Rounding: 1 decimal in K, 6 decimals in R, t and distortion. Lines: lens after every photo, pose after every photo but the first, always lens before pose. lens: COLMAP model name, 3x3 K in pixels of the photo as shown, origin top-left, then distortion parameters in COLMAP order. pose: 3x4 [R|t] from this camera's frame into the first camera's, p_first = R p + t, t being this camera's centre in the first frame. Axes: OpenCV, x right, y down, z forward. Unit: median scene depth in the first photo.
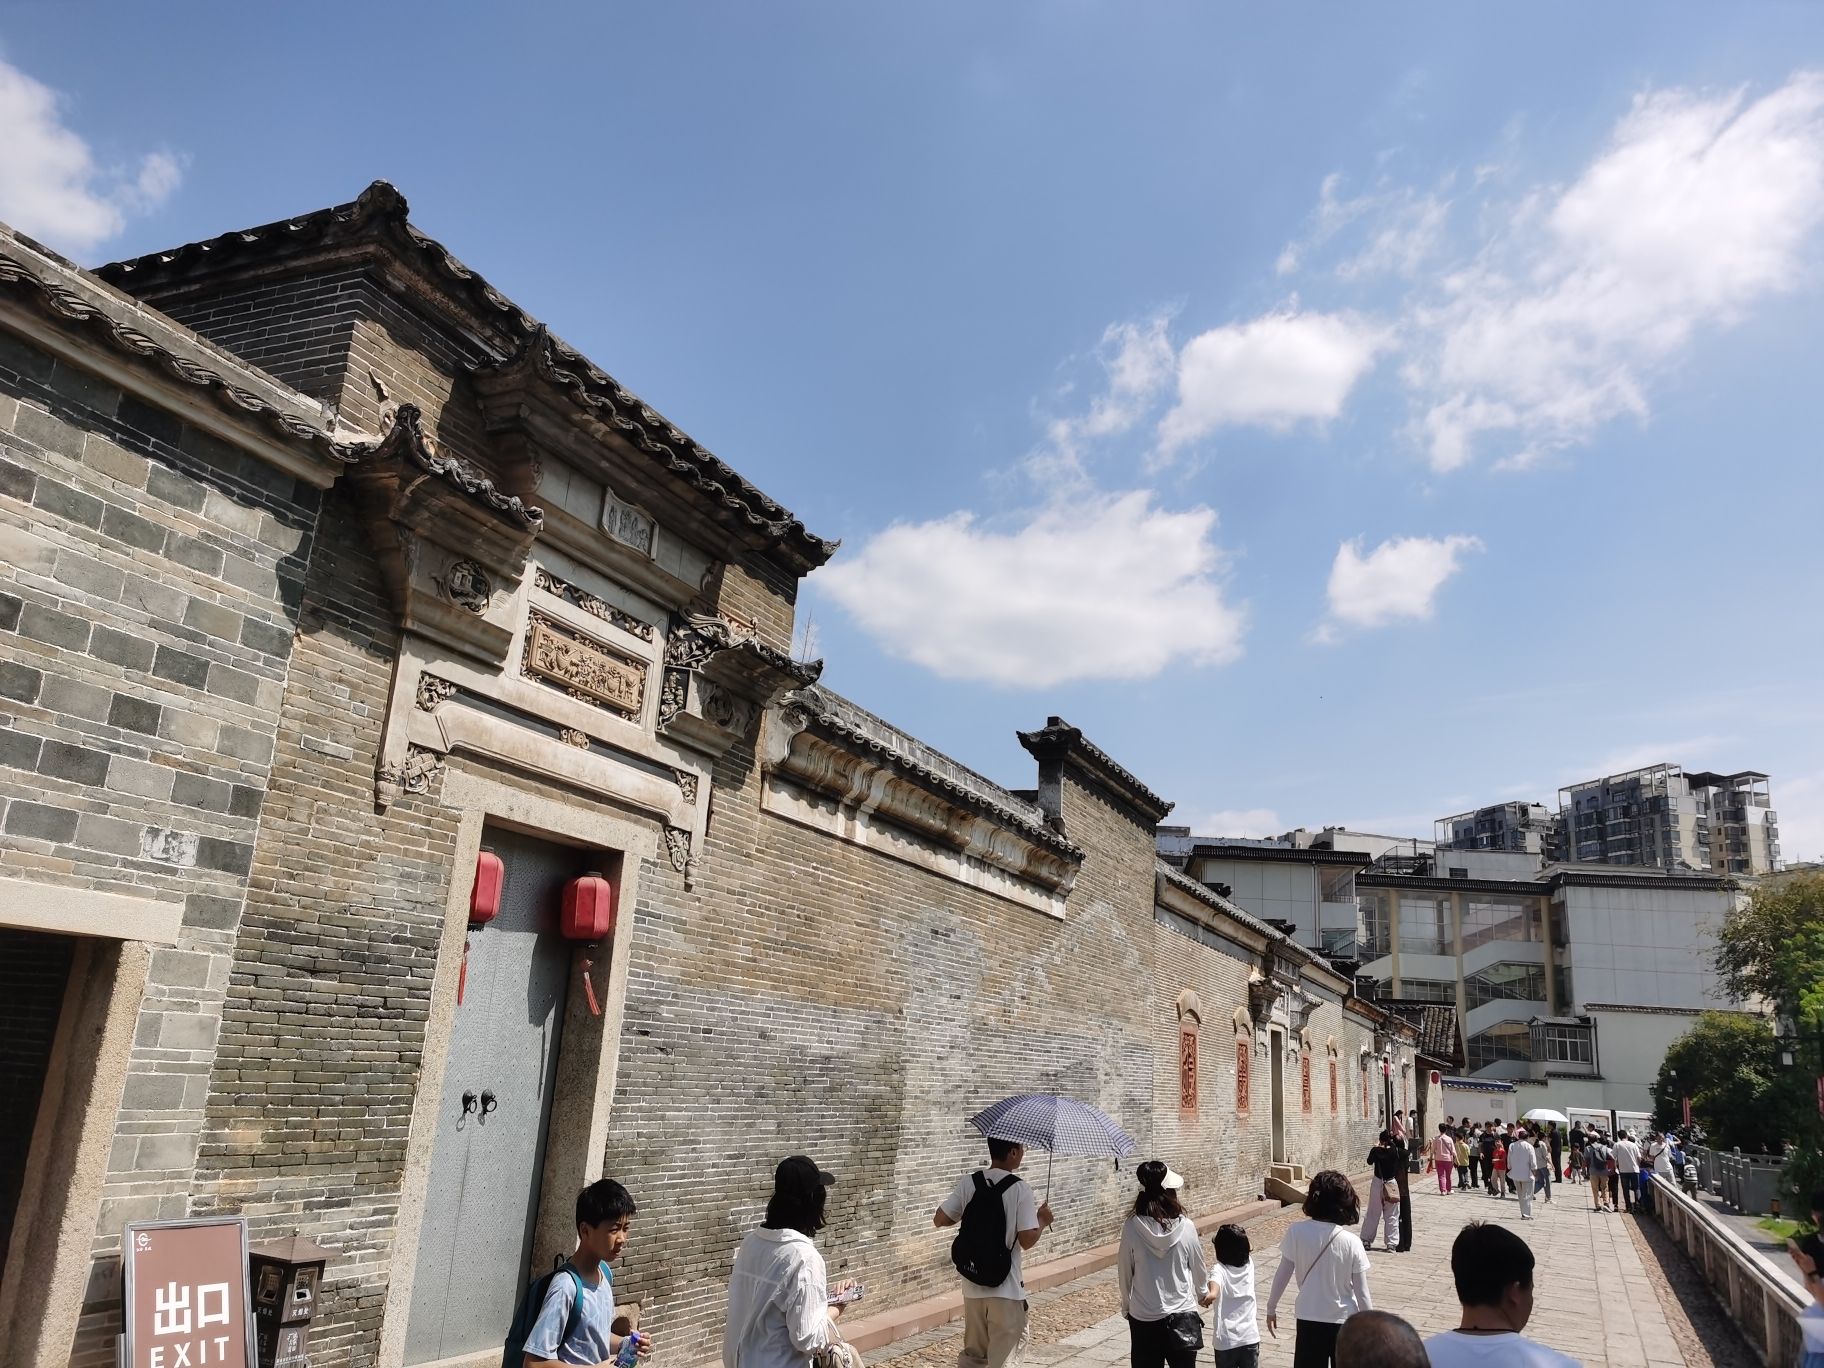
lens RADIAL K [[1440.0, 0, 910.5], [0, 1440.0, 672.9], [0, 0, 1]] dist [0.041693, -0.054454]
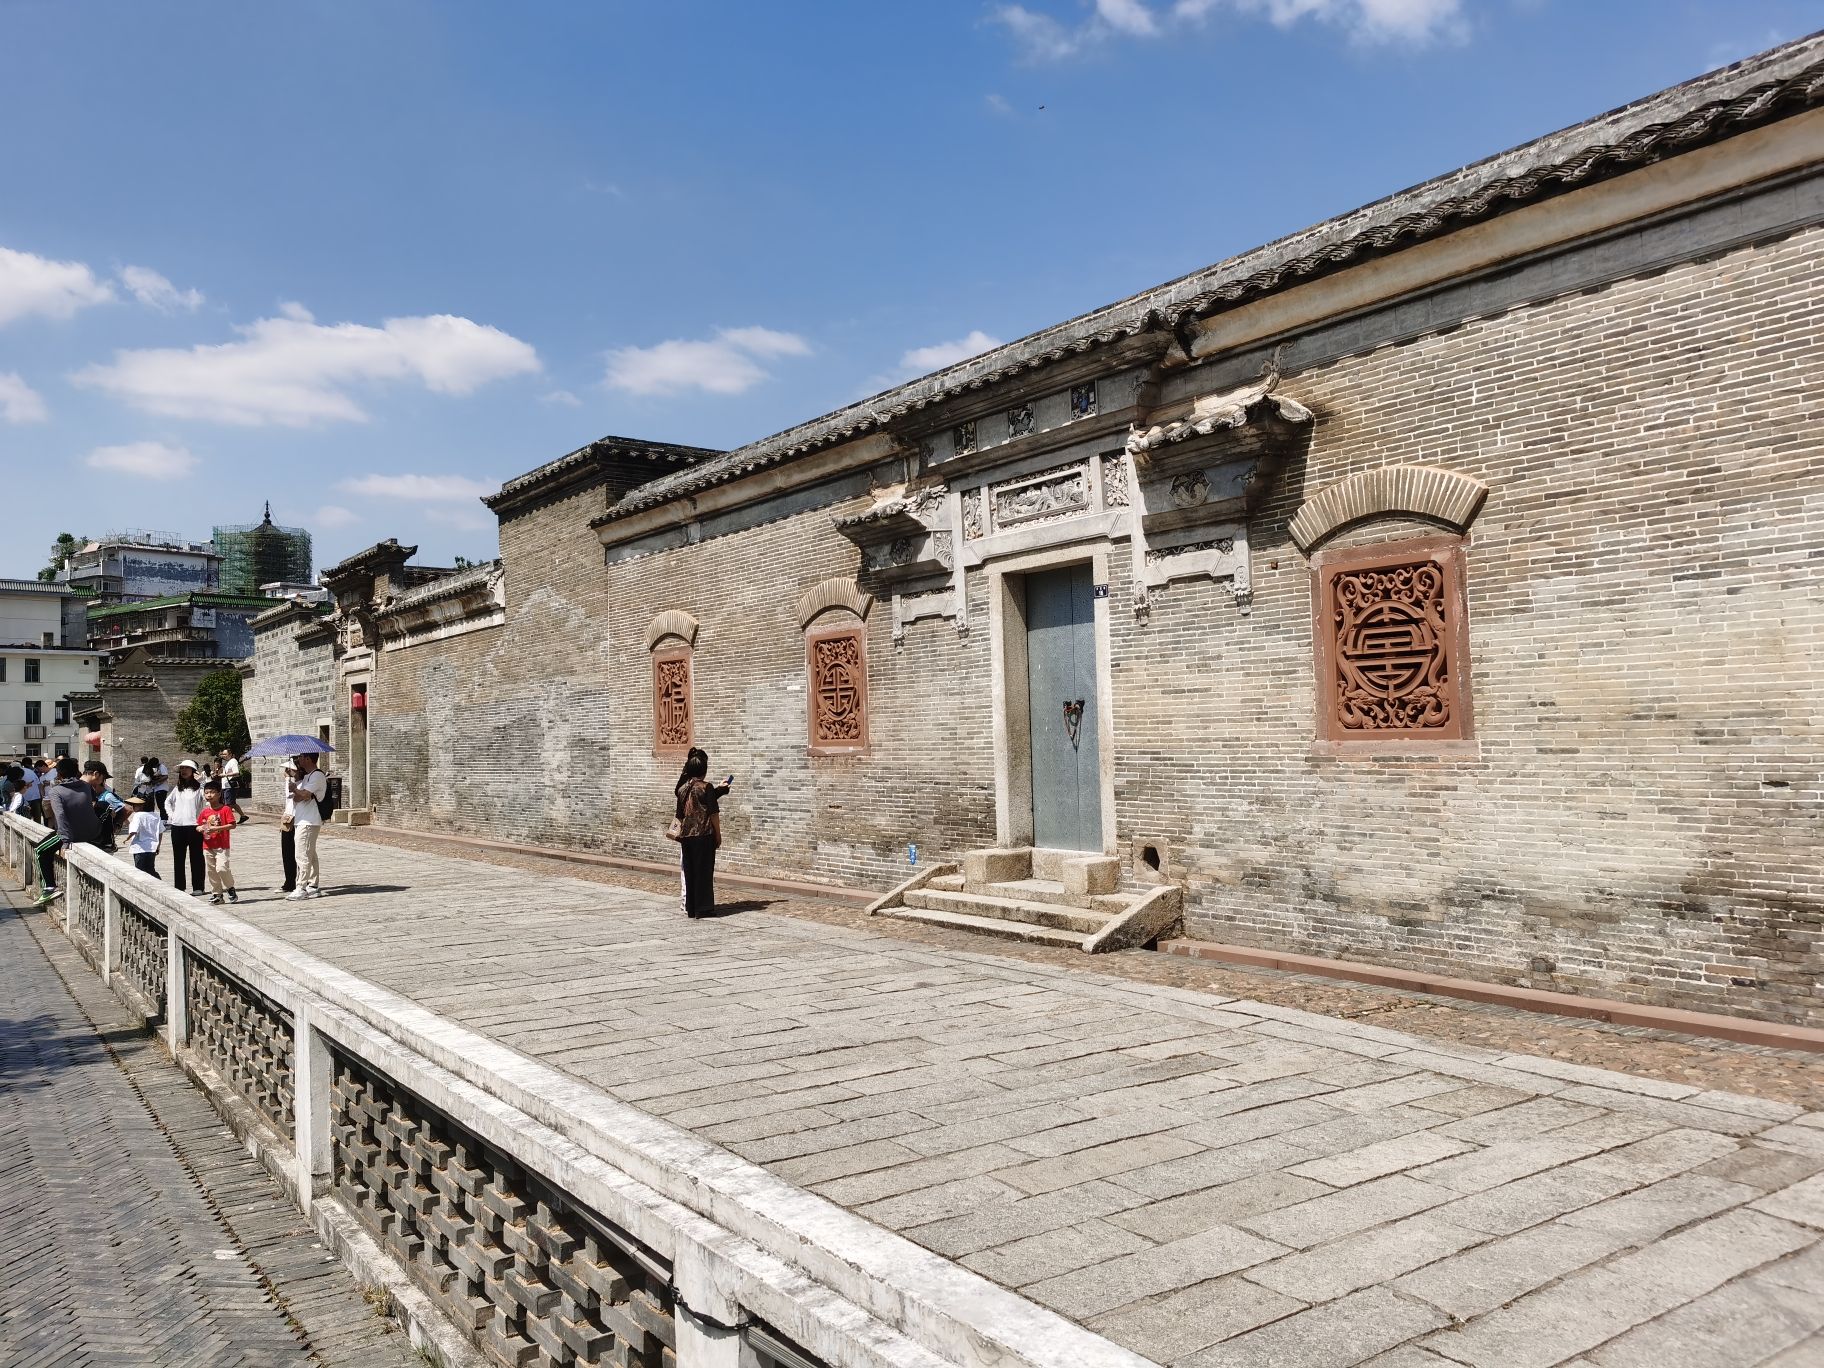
lens RADIAL K [[1440.0, 0, 905.8], [0, 1440.0, 686.8], [0, 0, 1]] dist [0.041693, -0.054454]
pose [[-0.527987, -0.094574, -0.843970, 1.185195], [0.201327, 0.951513, -0.232575, 0.693129], [0.825044, -0.292710, -0.483346, 2.150411]]
